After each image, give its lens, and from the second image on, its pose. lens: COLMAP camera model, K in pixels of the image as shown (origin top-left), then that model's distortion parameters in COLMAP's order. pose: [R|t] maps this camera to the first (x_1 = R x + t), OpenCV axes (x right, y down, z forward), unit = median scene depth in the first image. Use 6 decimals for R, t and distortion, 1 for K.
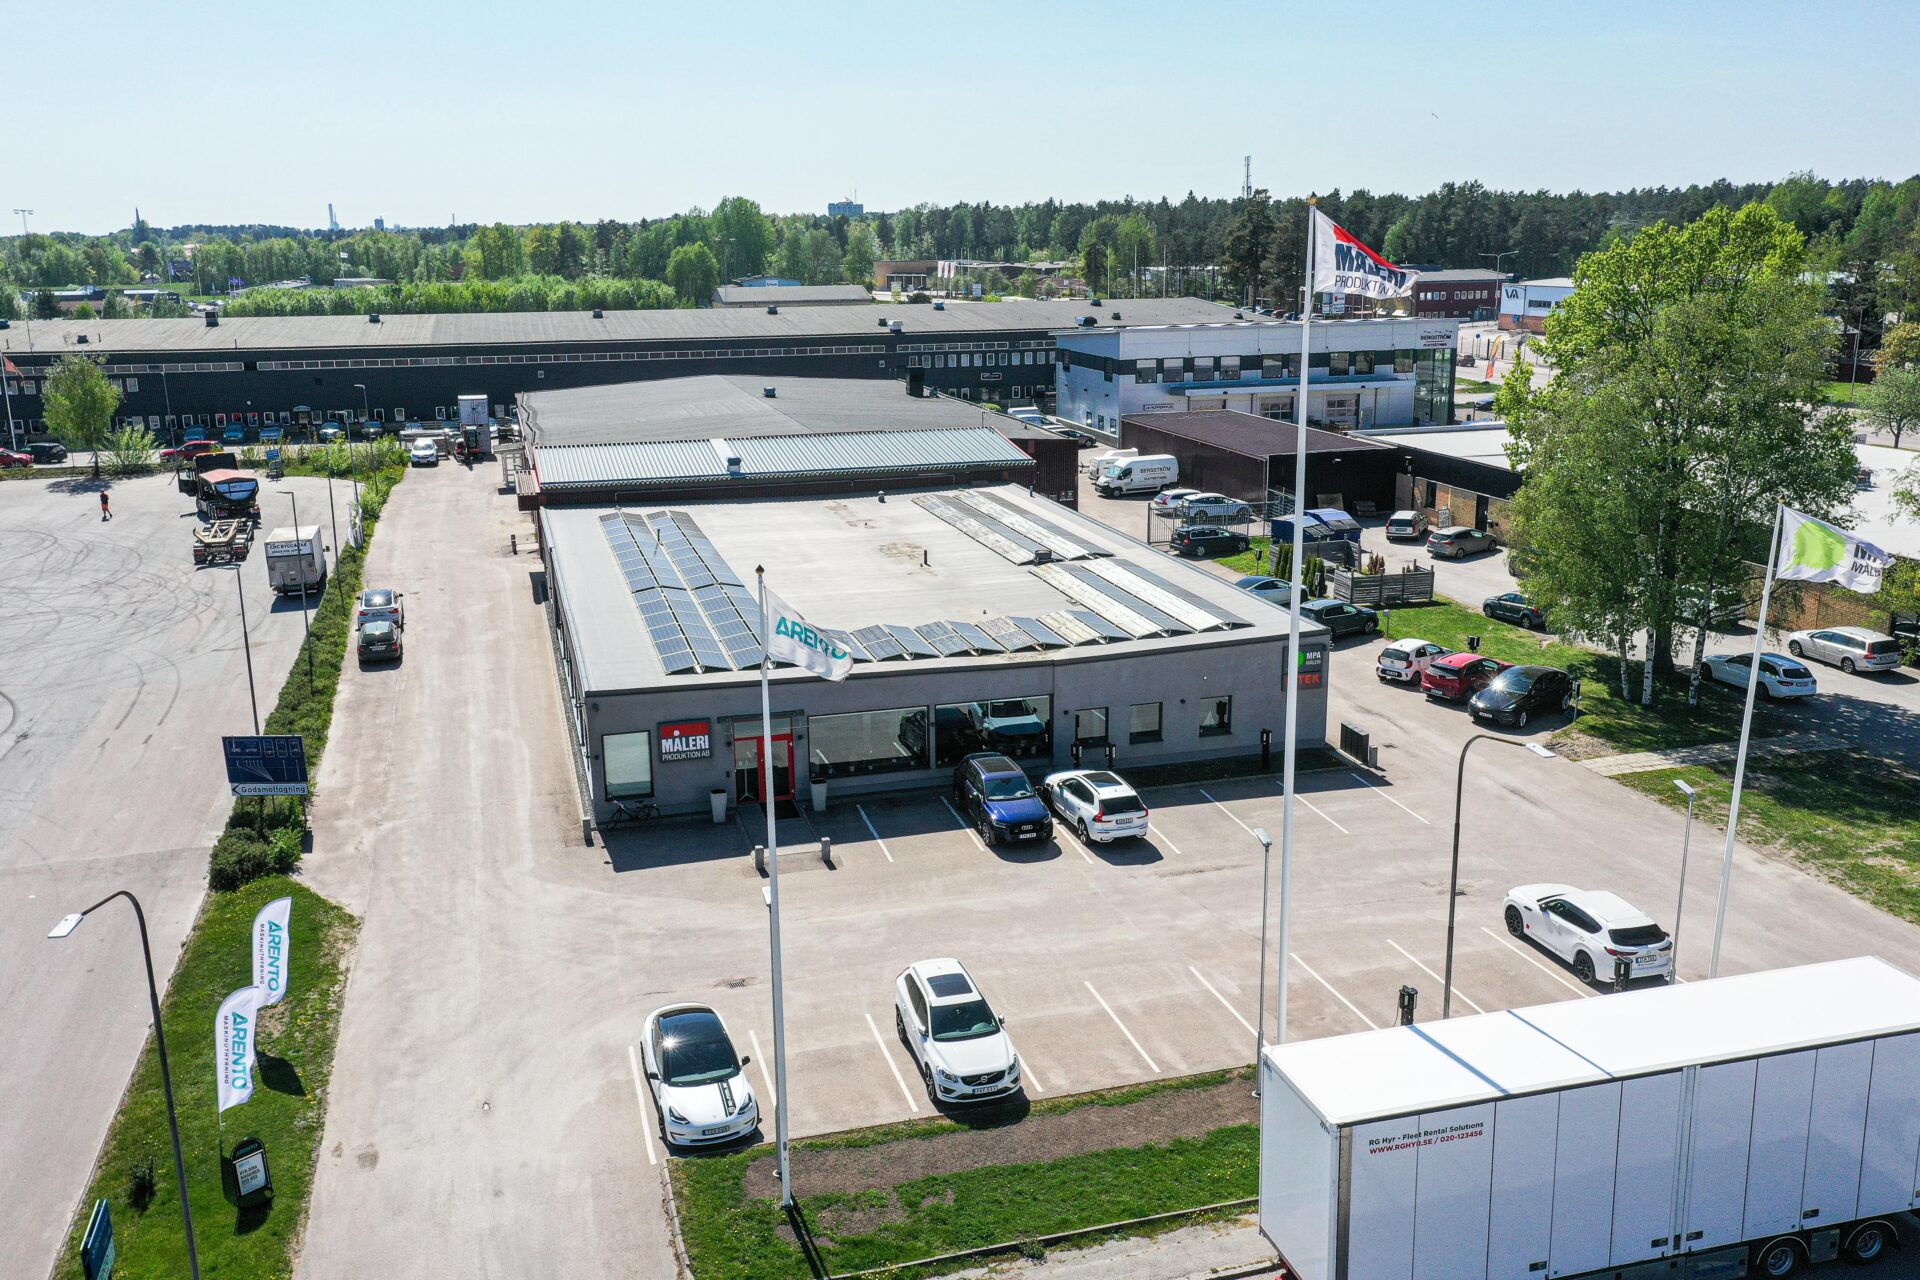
lens RADIAL K [[1606.2, 0, 951.9], [0, 1606.2, 634.4], [0, 0, 1]] dist [0.024529, 0.004446]
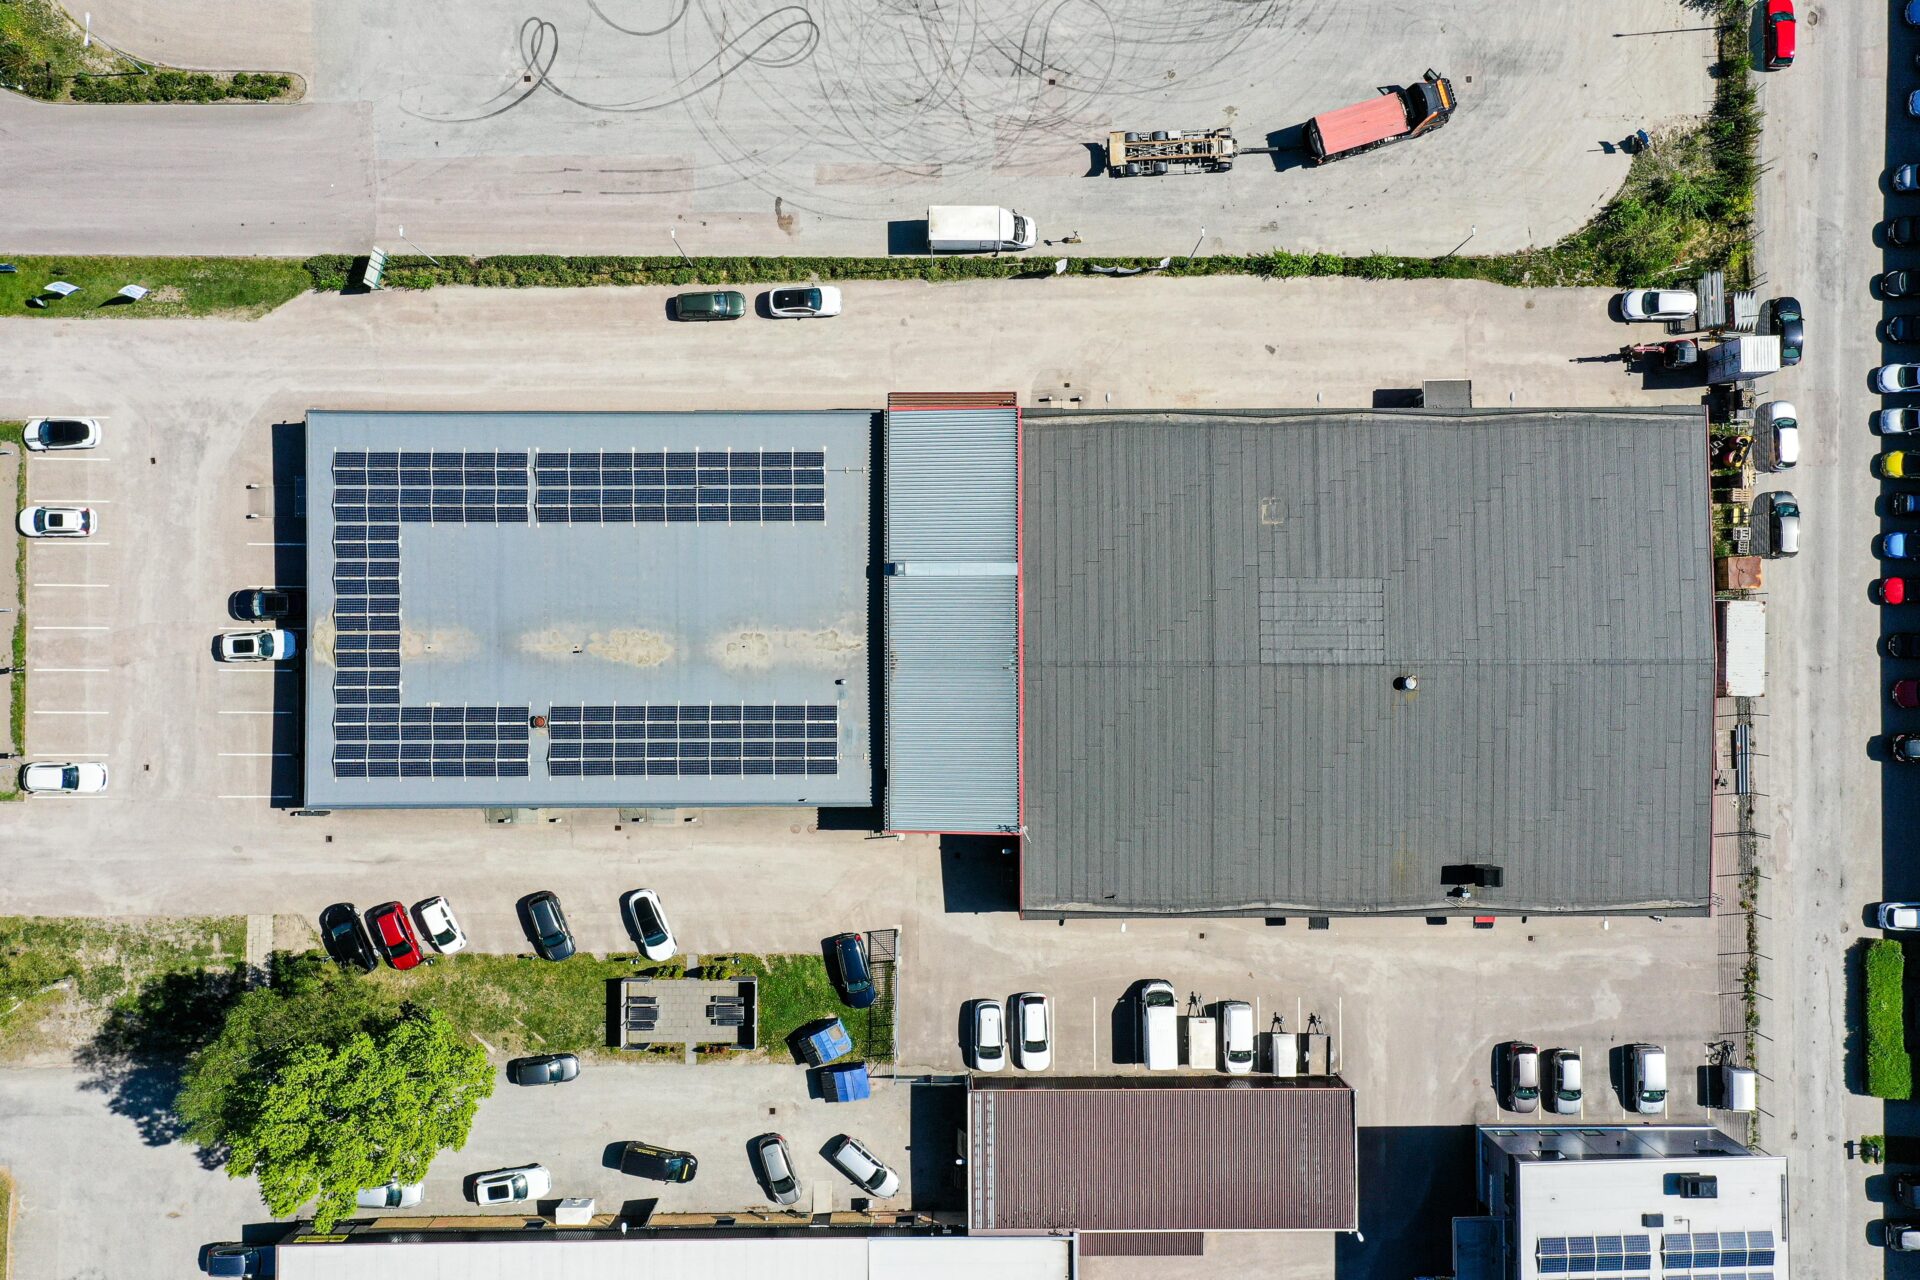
lens RADIAL K [[1518.0, 0, 960.0], [0, 1518.0, 640.0], [0, 0, 1]] dist [0.022472, 0.011303]
pose [[-0.273729, 0.961807, 0.000537, -0.139507], [-0.252672, -0.072449, 0.964836, -1.669527], [0.928024, 0.263968, 0.262853, 1.071076]]
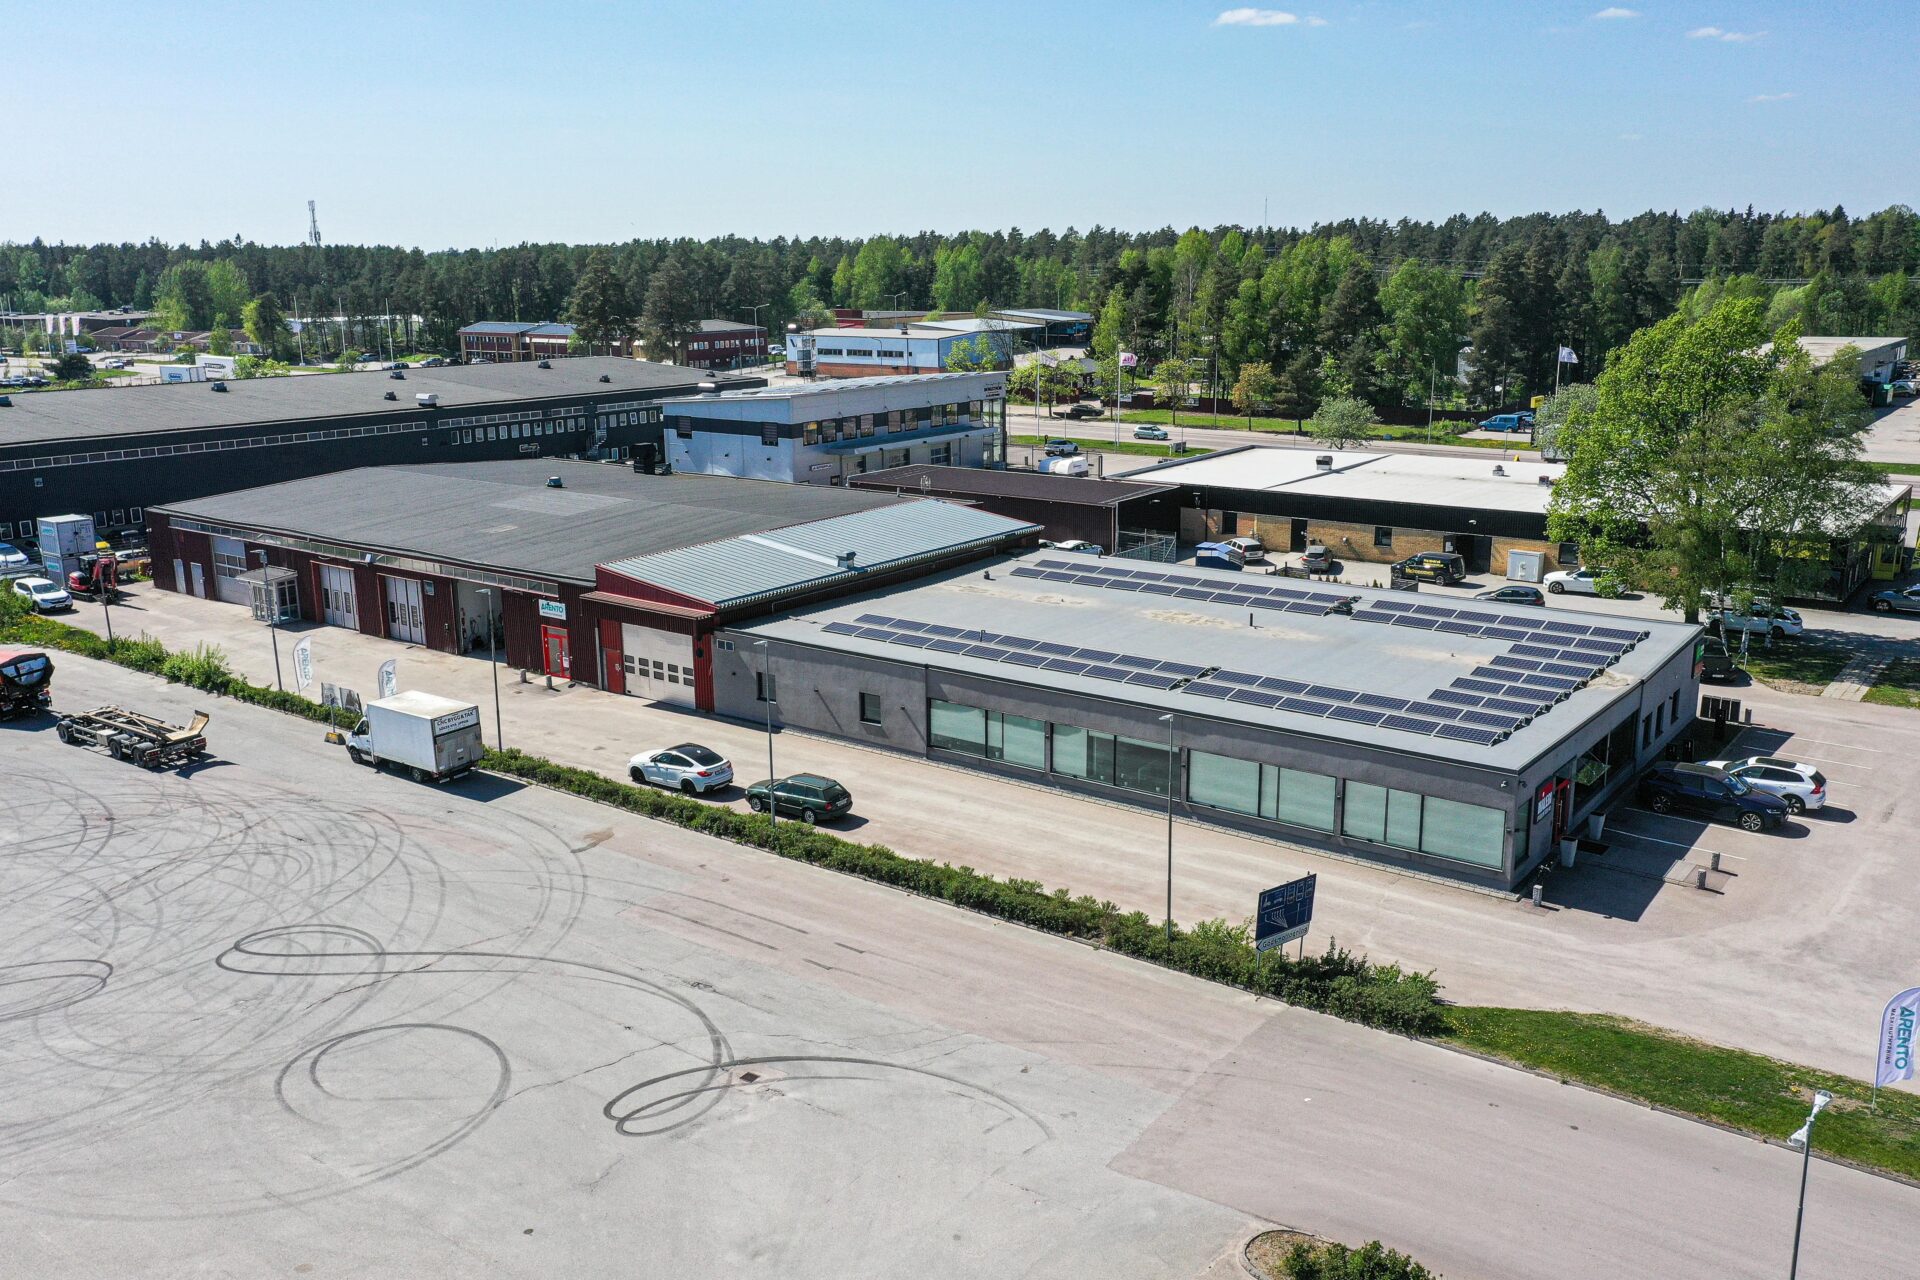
lens RADIAL K [[1552.1, 0, 960.0], [0, 1552.1, 640.0], [0, 0, 1]] dist [0.031472, 0.002012]
pose [[0.795873, -0.139796, 0.589103, -0.895982], [0.147391, 0.988443, 0.035436, -0.114190], [-0.587249, 0.058626, 0.807280, 0.294624]]
